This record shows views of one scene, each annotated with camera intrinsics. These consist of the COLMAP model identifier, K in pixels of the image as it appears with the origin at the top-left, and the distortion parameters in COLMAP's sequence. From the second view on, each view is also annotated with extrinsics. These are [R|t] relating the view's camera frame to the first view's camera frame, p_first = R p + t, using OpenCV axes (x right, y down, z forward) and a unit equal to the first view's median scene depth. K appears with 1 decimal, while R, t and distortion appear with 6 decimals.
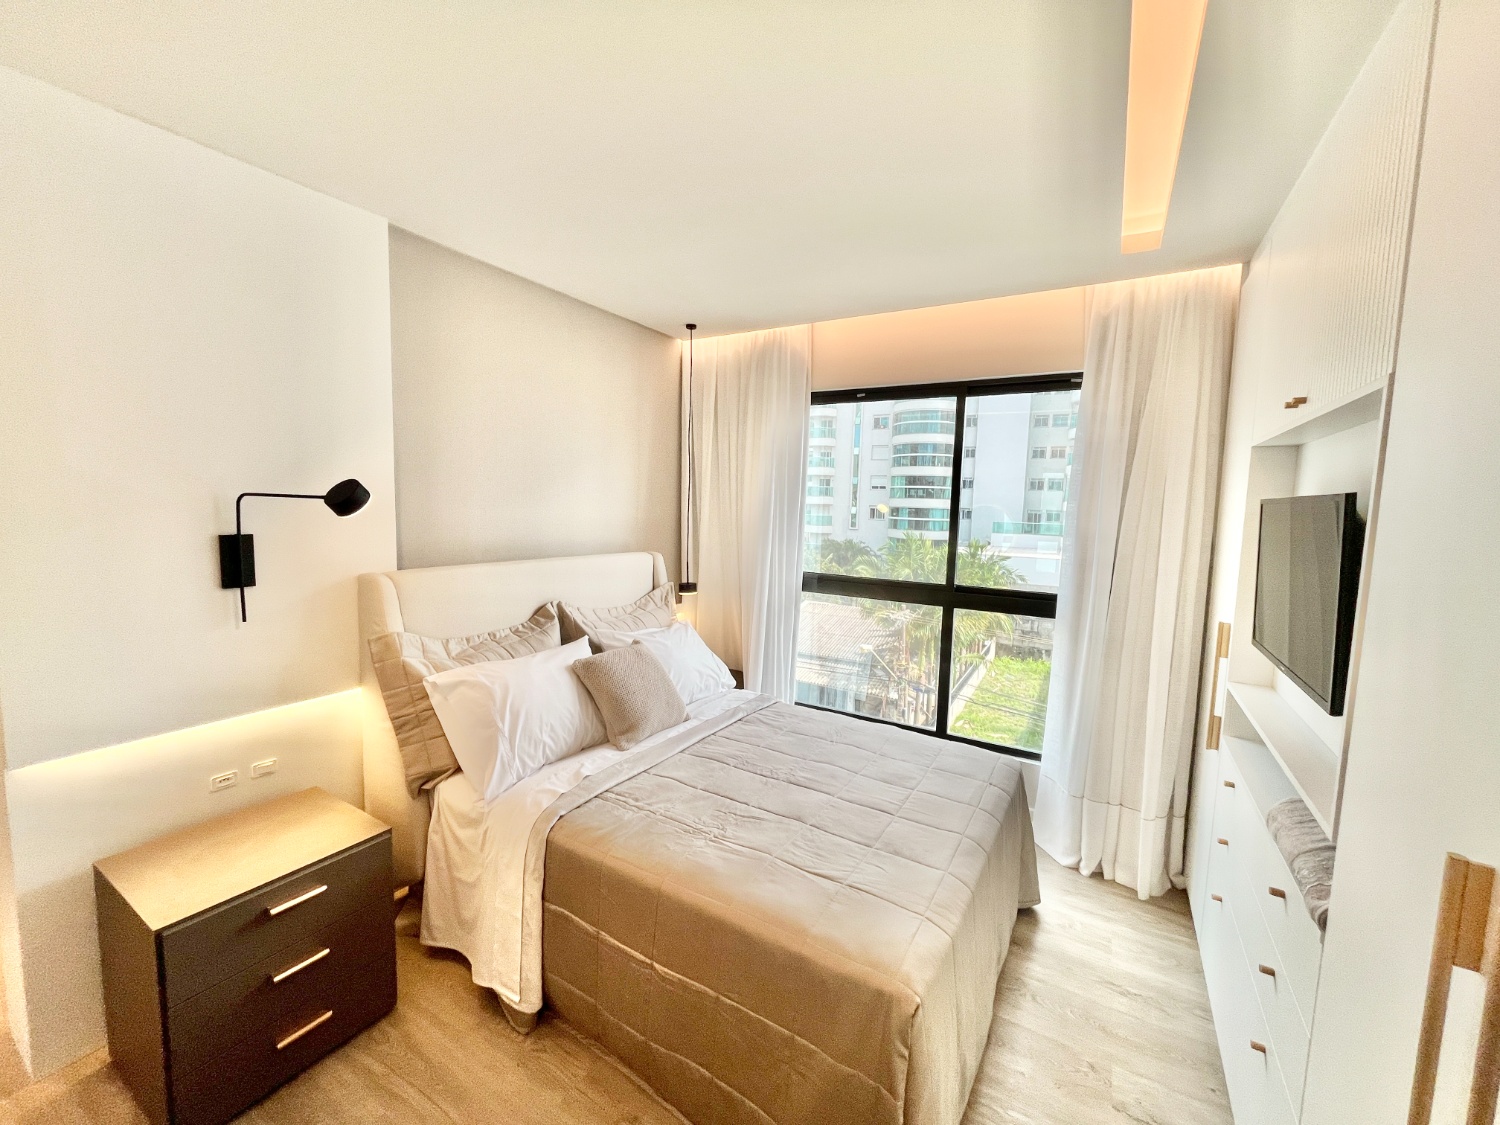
lens RADIAL K [[602.3, 0, 750.0], [0, 602.3, 562.5], [0, 0, 1]] dist [-0.009327, -0.000070]
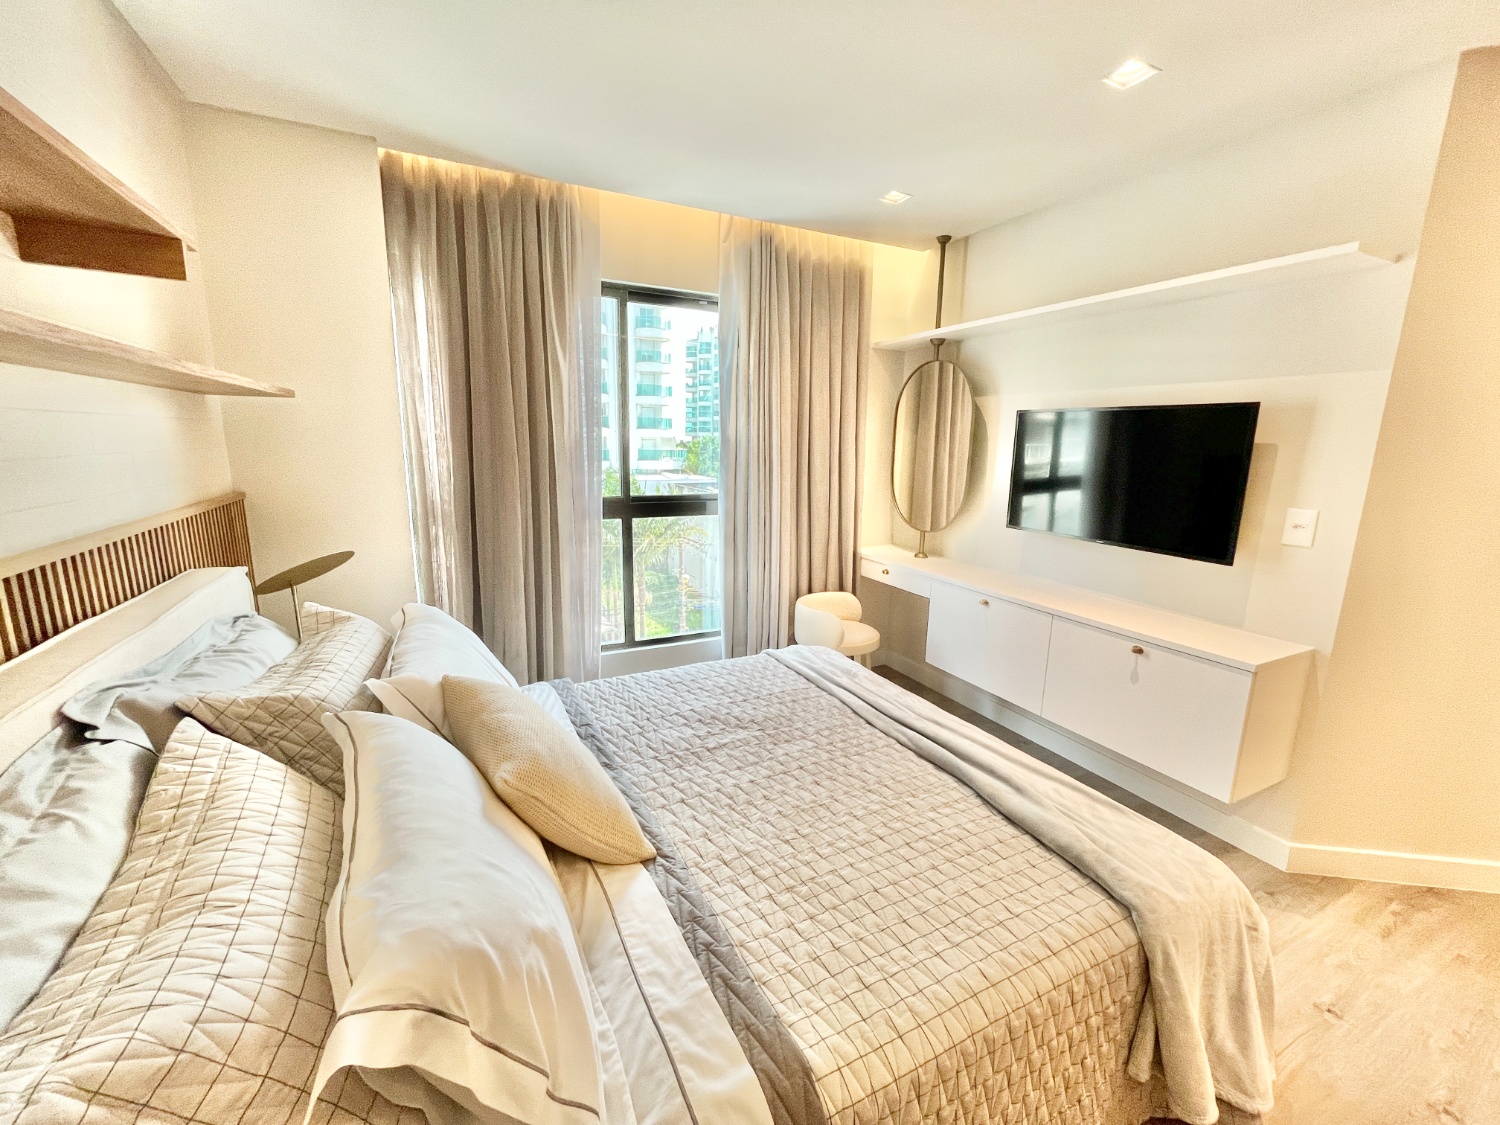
lens RADIAL K [[602.3, 0, 750.0], [0, 602.3, 562.5], [0, 0, 1]] dist [-0.009327, -0.000070]
pose [[0.542175, -0.186263, 0.819361, -0.456988], [0.078510, 0.982085, 0.171304, -0.011274], [-0.836590, -0.028548, 0.547085, 0.318526]]
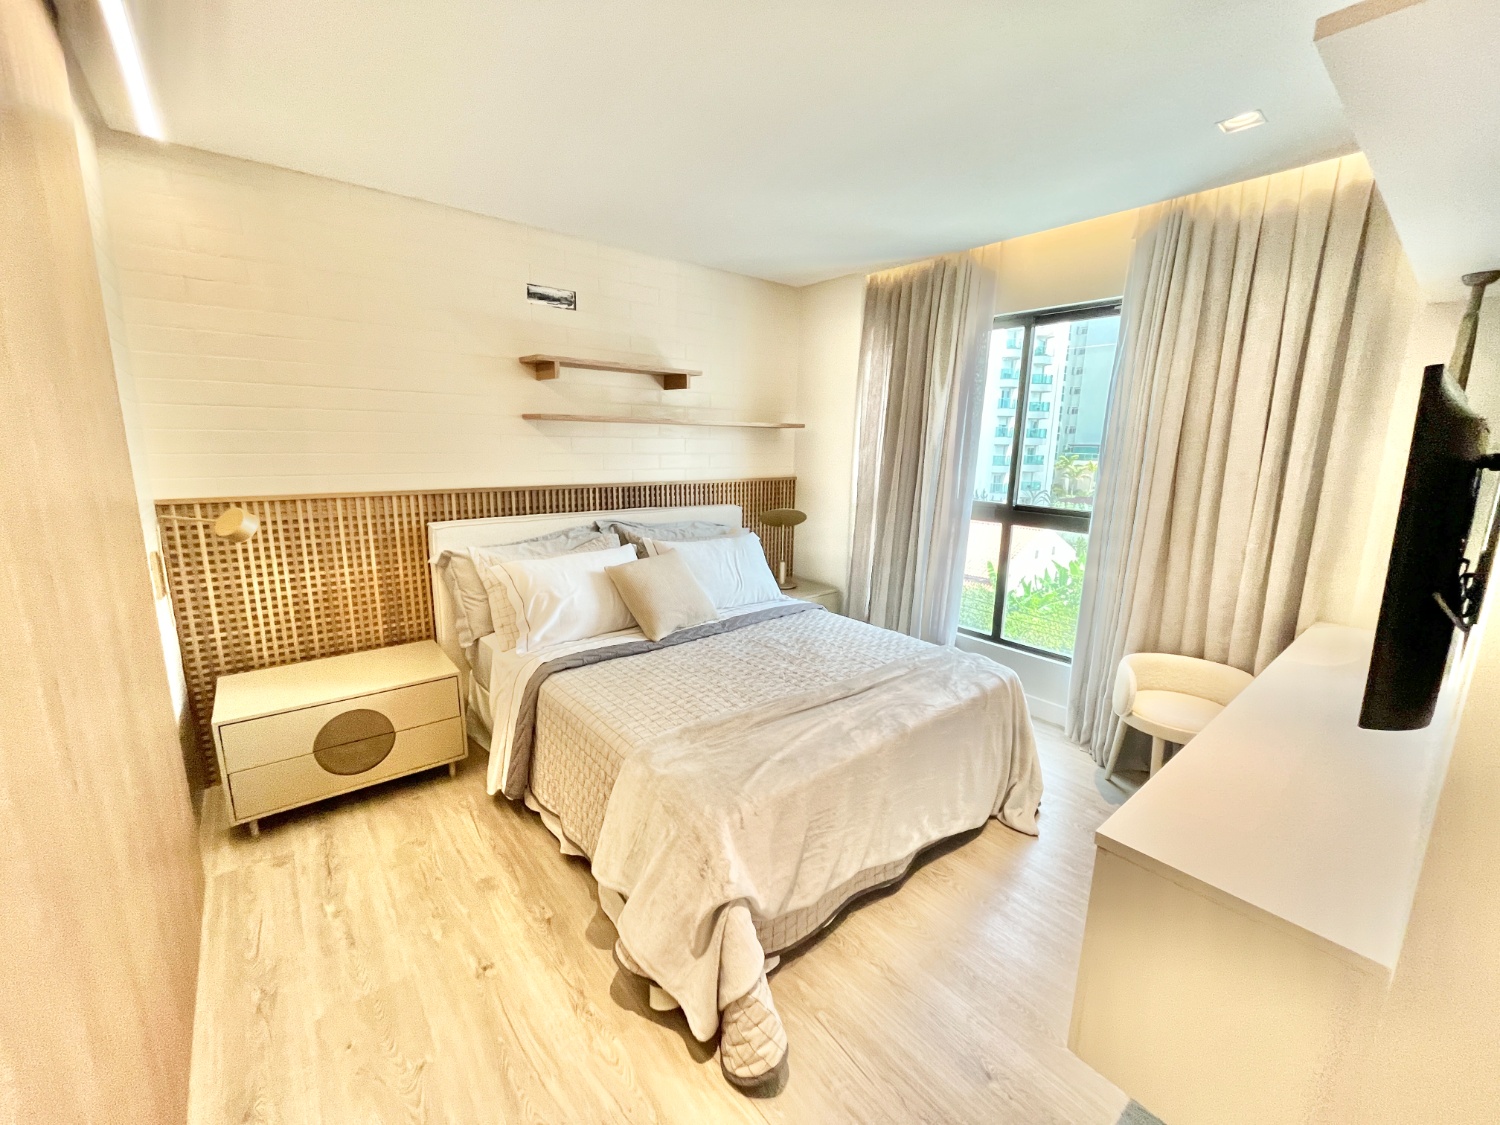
lens RADIAL K [[602.3, 0, 750.0], [0, 602.3, 562.5], [0, 0, 1]] dist [-0.009327, -0.000070]
pose [[0.941352, 0.054841, -0.332939, 0.295715], [-0.022374, 0.994677, 0.100581, 0.049868], [0.336683, -0.087233, 0.937569, -0.226046]]
